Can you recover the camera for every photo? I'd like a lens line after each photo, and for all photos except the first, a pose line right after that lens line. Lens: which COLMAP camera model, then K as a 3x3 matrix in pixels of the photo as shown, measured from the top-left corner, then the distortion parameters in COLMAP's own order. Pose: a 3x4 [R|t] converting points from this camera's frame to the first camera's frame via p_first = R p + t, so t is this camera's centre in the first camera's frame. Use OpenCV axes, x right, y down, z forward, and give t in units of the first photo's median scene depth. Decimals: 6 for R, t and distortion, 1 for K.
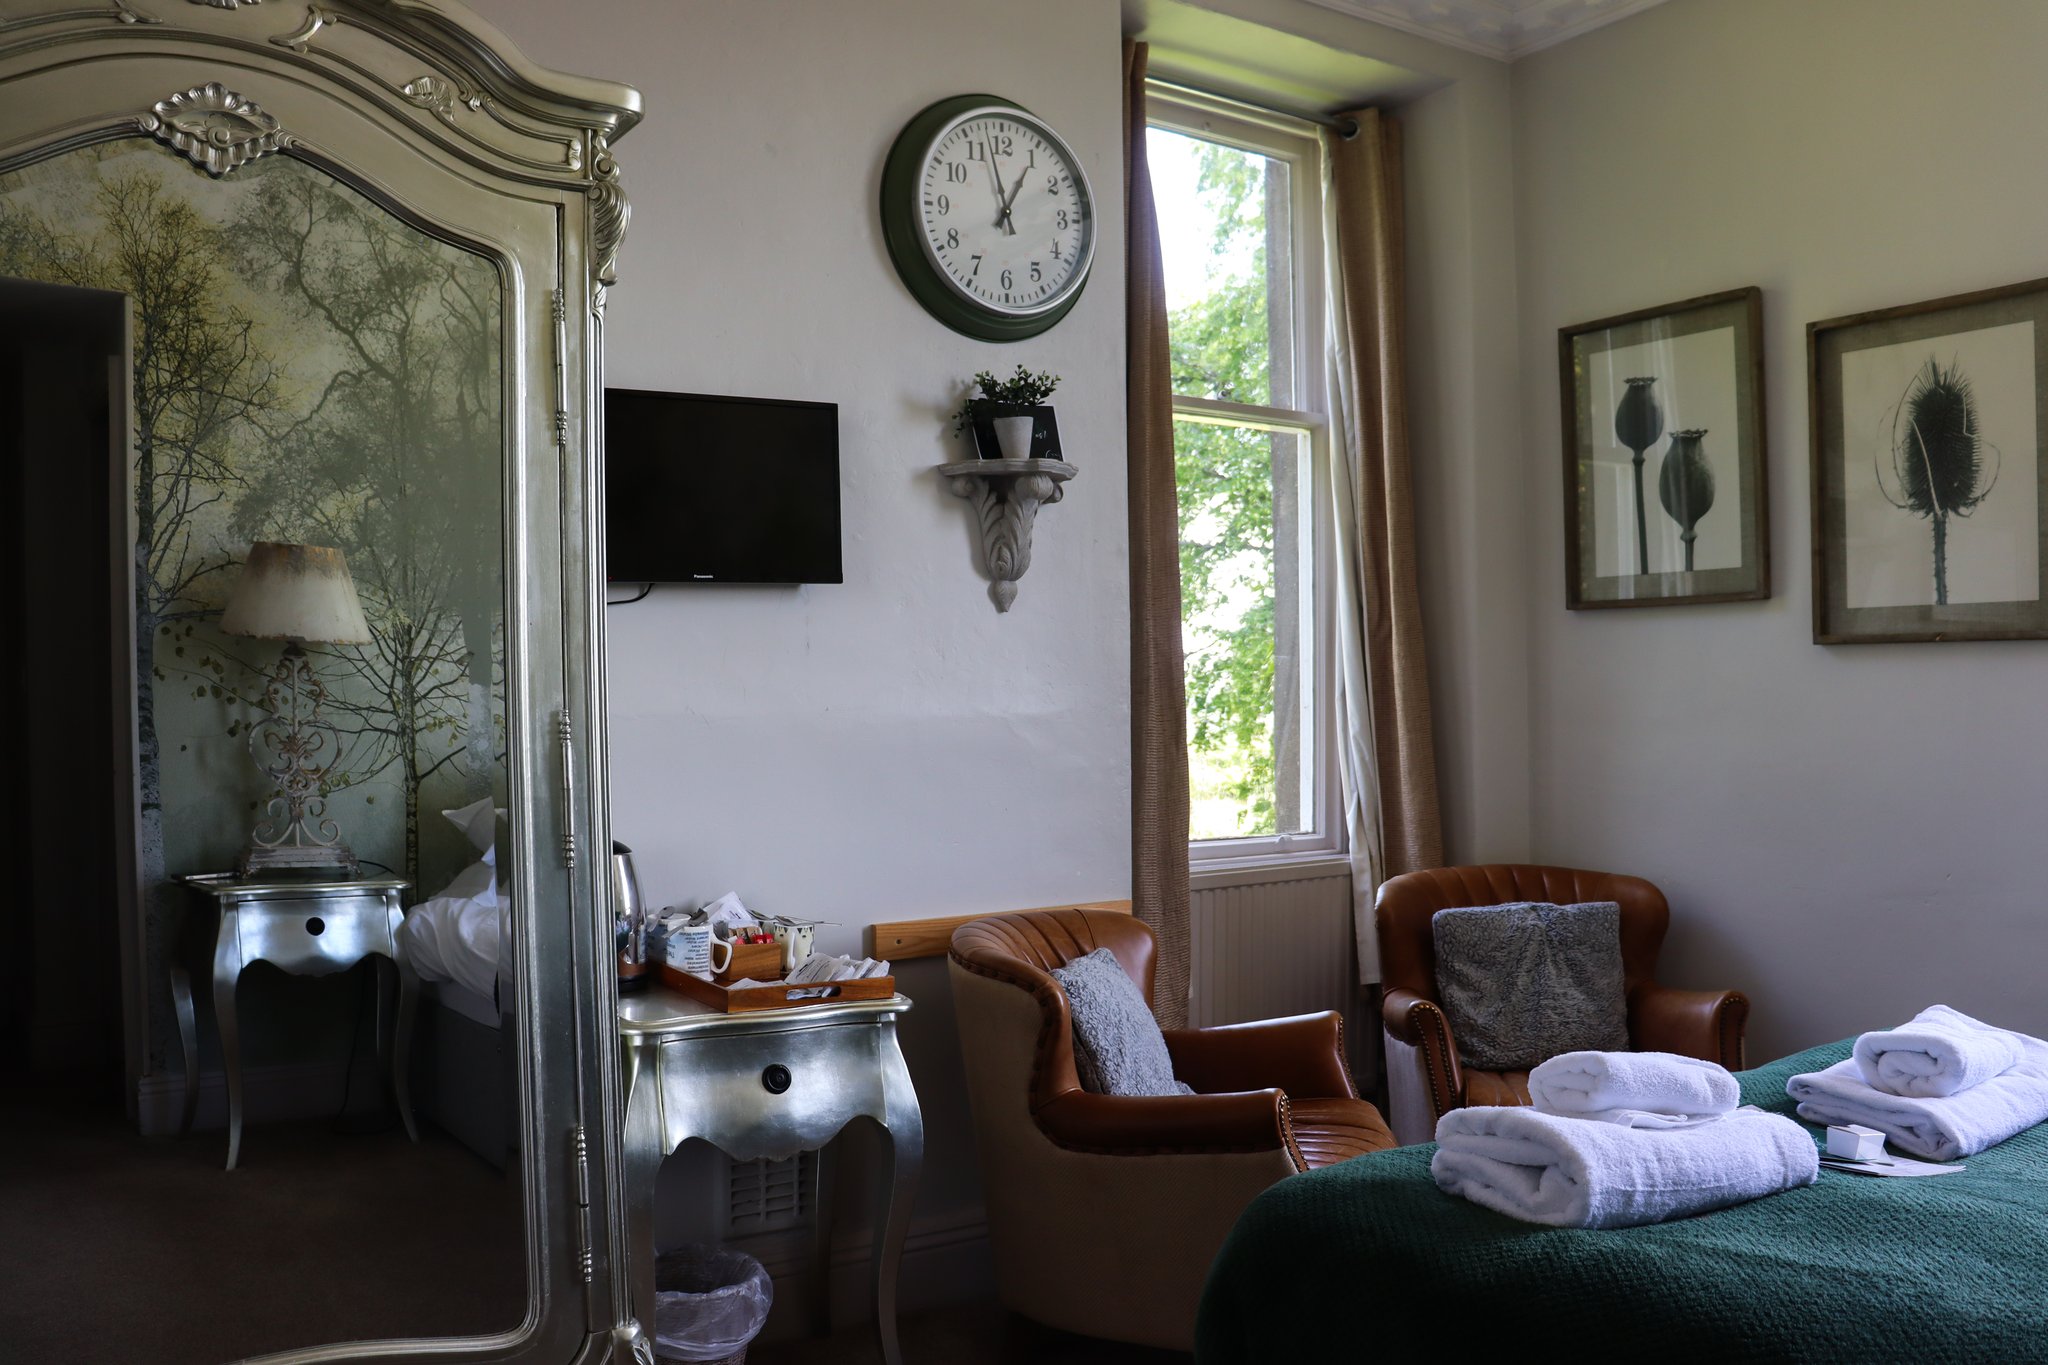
lens RADIAL K [[1704.6, 0, 1038.8], [0, 1704.6, 683.8], [0, 0, 1]] dist [-0.142362, 0.094284]
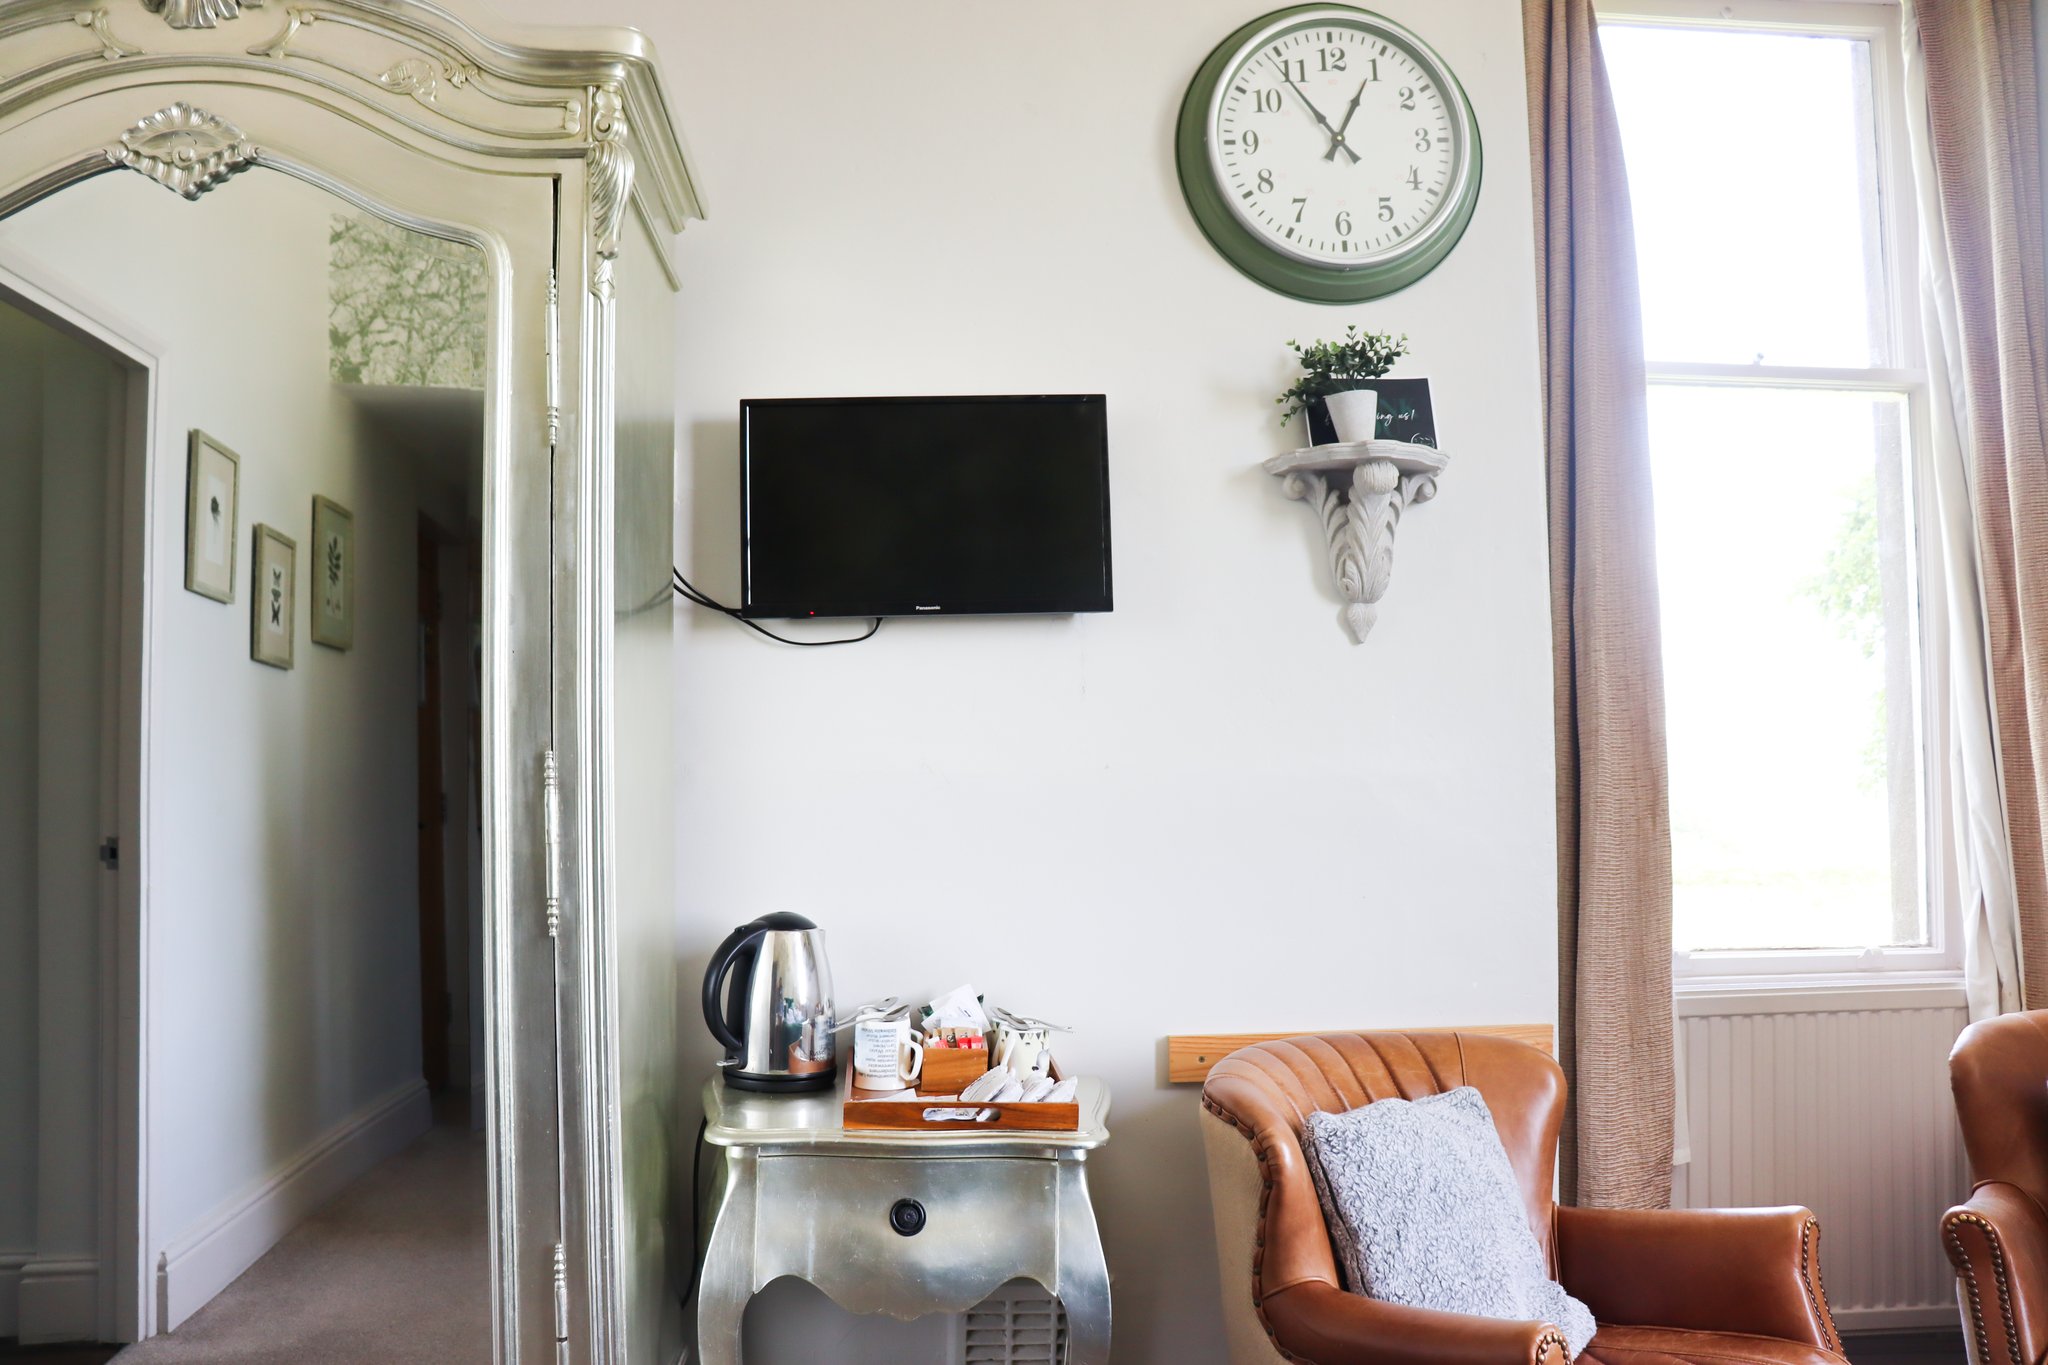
lens RADIAL K [[1704.6, 0, 1006.3], [0, 1704.6, 686.0], [0, 0, 1]] dist [-0.142362, 0.094284]
pose [[0.858690, -0.031189, -0.511546, 0.272319], [0.002349, 0.998376, -0.056928, 0.024198], [0.512491, 0.047682, 0.857368, 0.290646]]
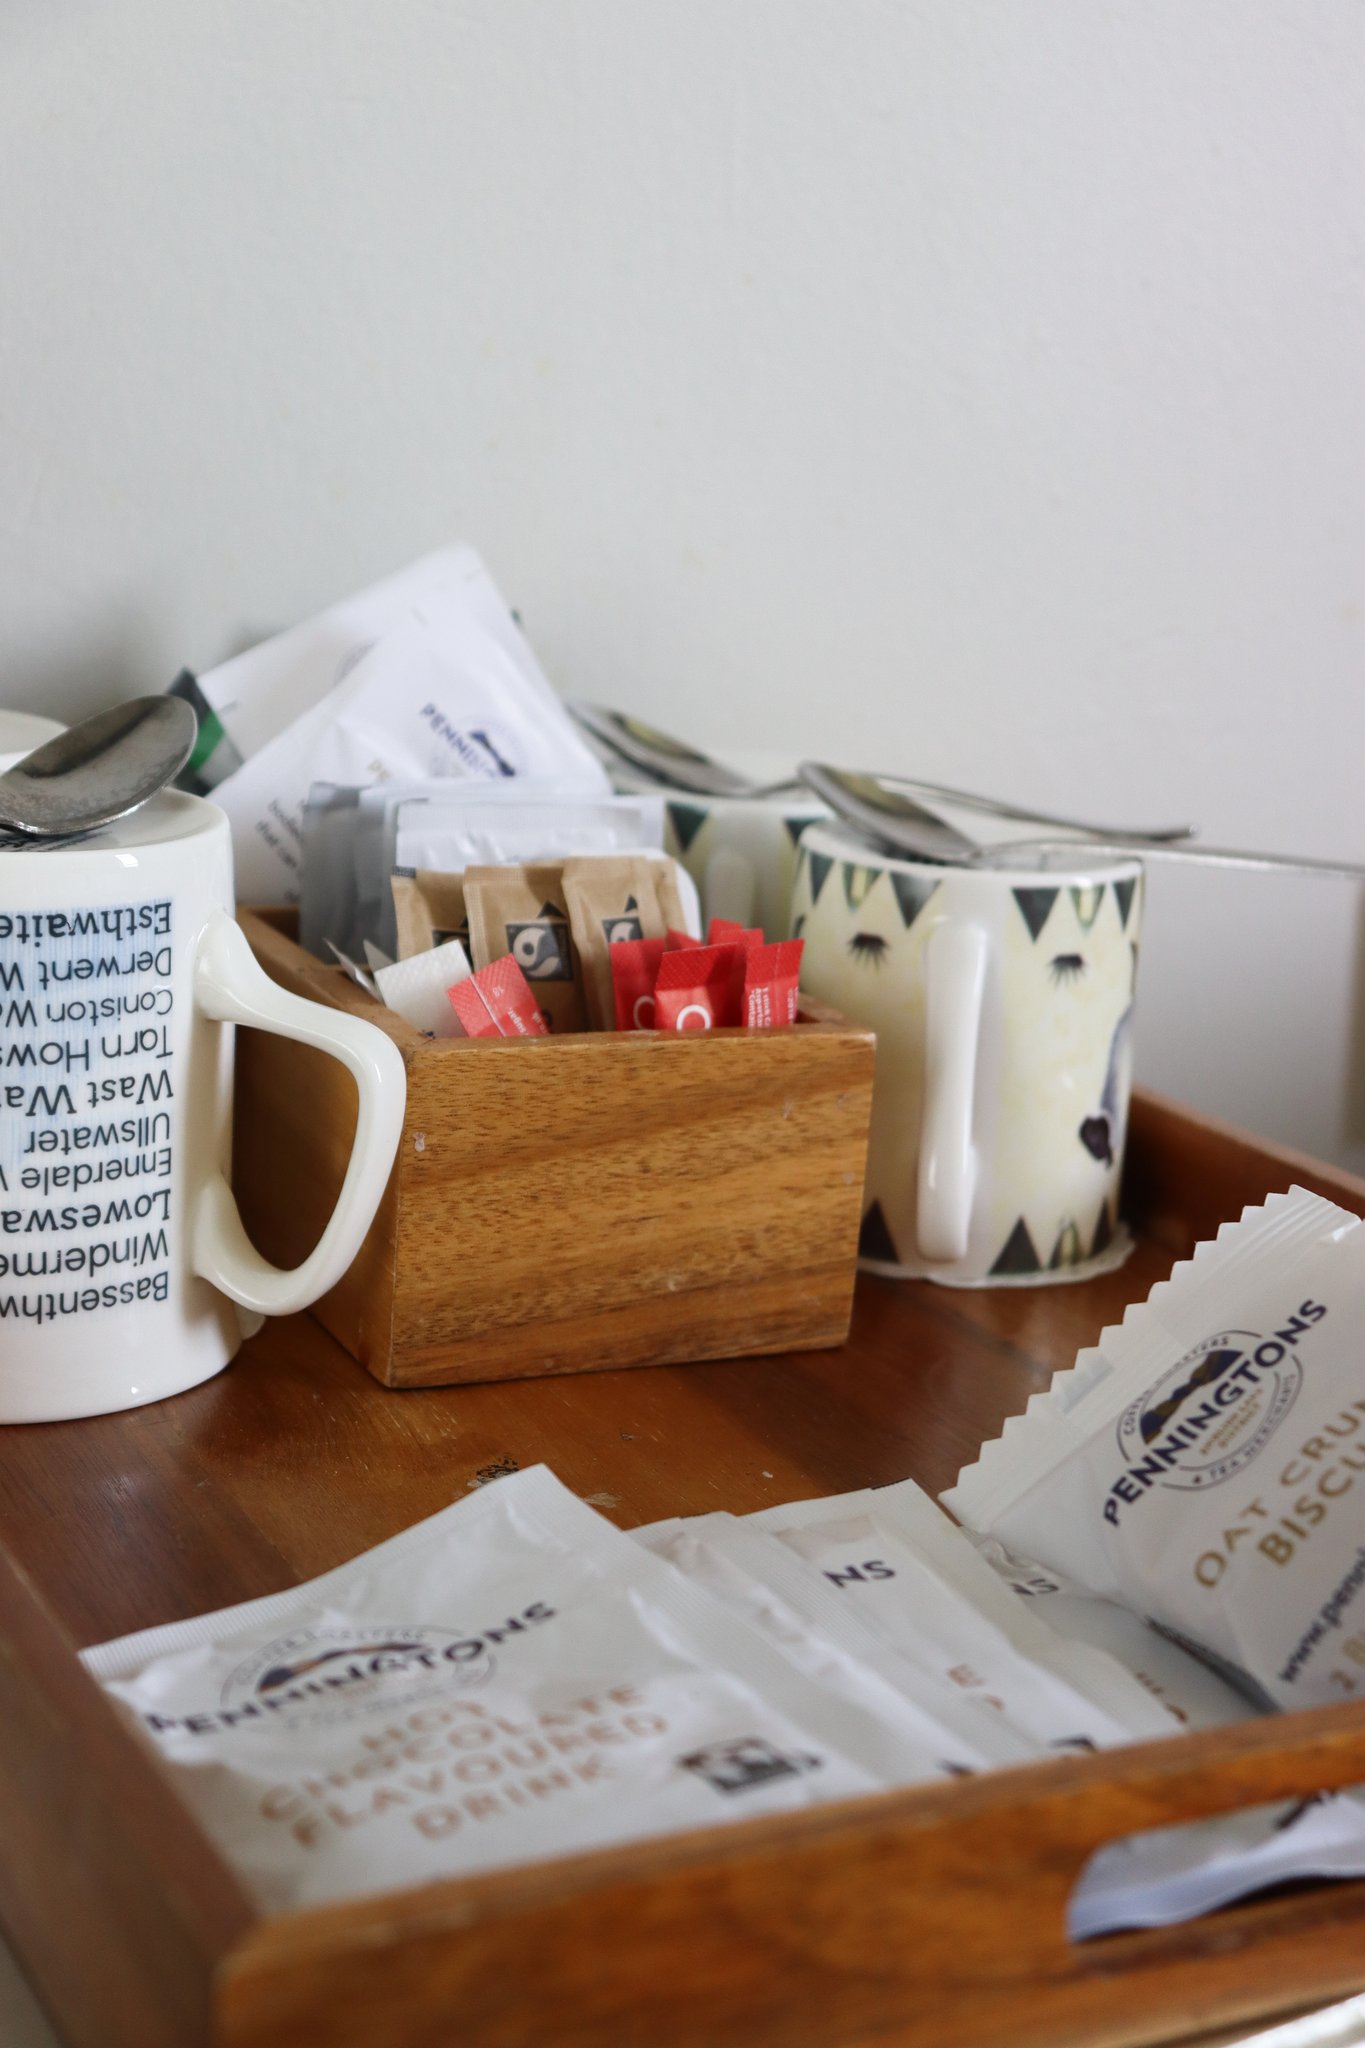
lens RADIAL K [[3282.4, 0, 682.4], [0, 3282.4, 1022.6], [0, 0, 1]] dist [0.010774, 0.000000]
pose [[0.989118, 0.059781, -0.134433, -0.134210], [-0.029661, 0.975992, 0.215777, 0.106579], [0.144105, -0.209441, 0.967144, 0.784539]]
